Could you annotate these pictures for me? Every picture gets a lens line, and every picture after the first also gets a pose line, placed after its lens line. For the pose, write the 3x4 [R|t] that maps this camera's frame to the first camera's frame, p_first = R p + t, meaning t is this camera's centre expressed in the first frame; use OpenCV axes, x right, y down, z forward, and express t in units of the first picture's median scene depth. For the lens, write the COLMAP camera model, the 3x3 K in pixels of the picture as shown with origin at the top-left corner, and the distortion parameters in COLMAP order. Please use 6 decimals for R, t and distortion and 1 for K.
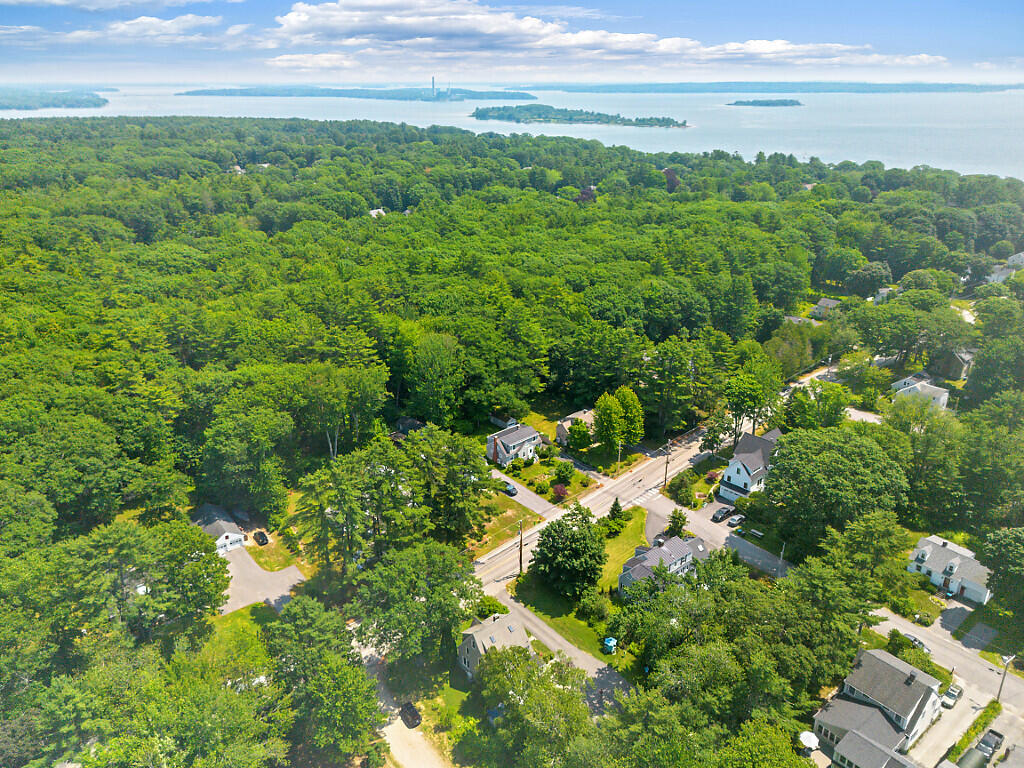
lens RADIAL K [[726.3, 0, 506.9], [0, 726.3, 386.9], [0, 0, 1]] dist [0.068826, -0.062458]
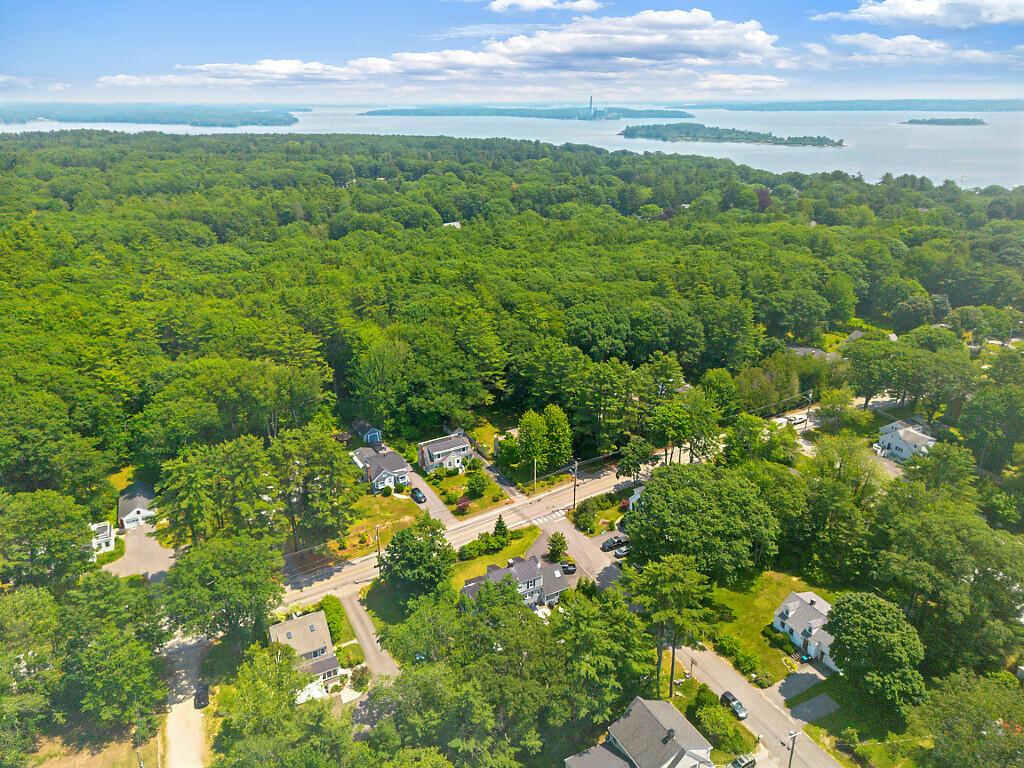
lens RADIAL K [[713.2, 0, 502.1], [0, 713.2, 387.9], [0, 0, 1]] dist [0.065315, -0.051952]
pose [[0.978950, 0.074952, -0.189842, 0.262689], [-0.077803, 0.996940, -0.007600, -0.010714], [0.188691, 0.022210, 0.981785, 0.031708]]
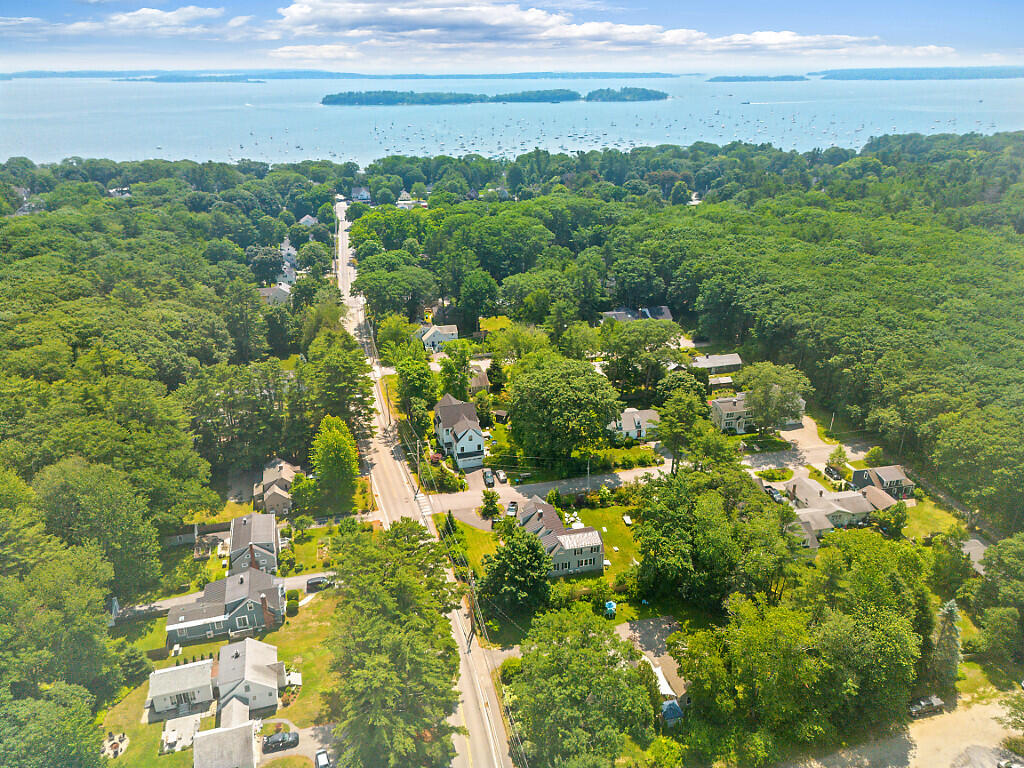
lens RADIAL K [[726.3, 0, 506.9], [0, 726.3, 386.9], [0, 0, 1]] dist [0.068826, -0.062458]
pose [[0.444636, -0.357588, 0.821237, -0.436363], [0.347104, 0.914001, 0.210050, -0.136656], [-0.825722, 0.191659, 0.530518, 0.325299]]
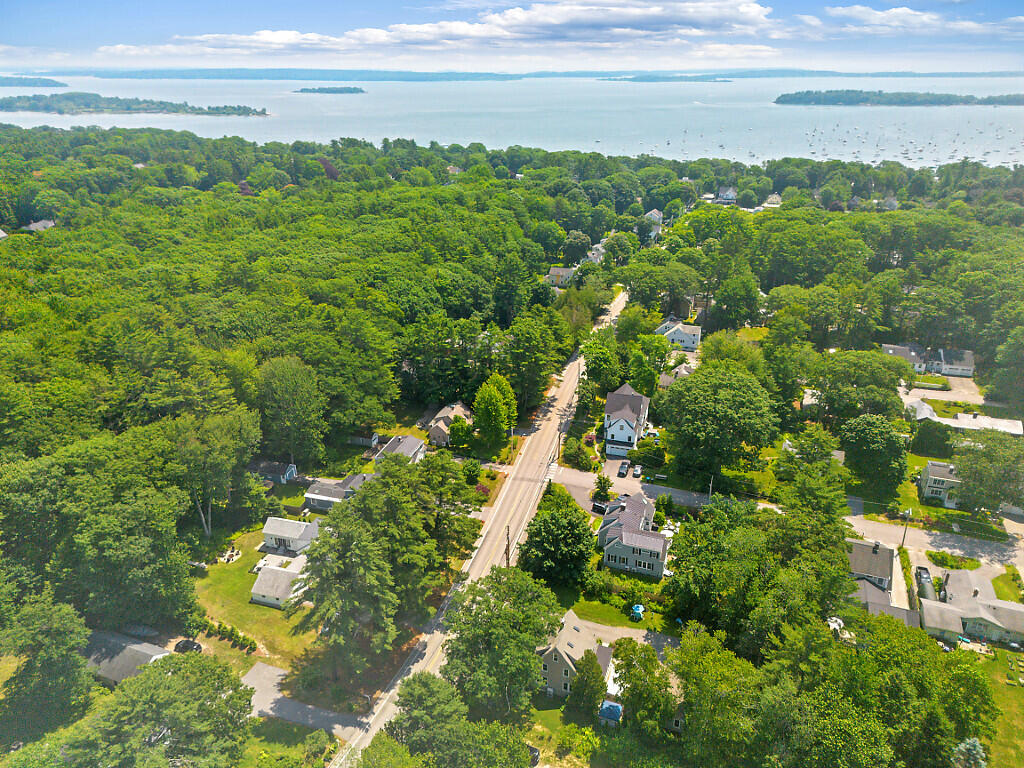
lens RADIAL K [[726.3, 0, 506.9], [0, 726.3, 386.9], [0, 0, 1]] dist [0.068826, -0.062458]
pose [[0.857813, -0.204681, 0.471447, -0.288438], [0.197761, 0.978105, 0.064817, -0.042883], [-0.474391, 0.037633, 0.879509, 0.101483]]
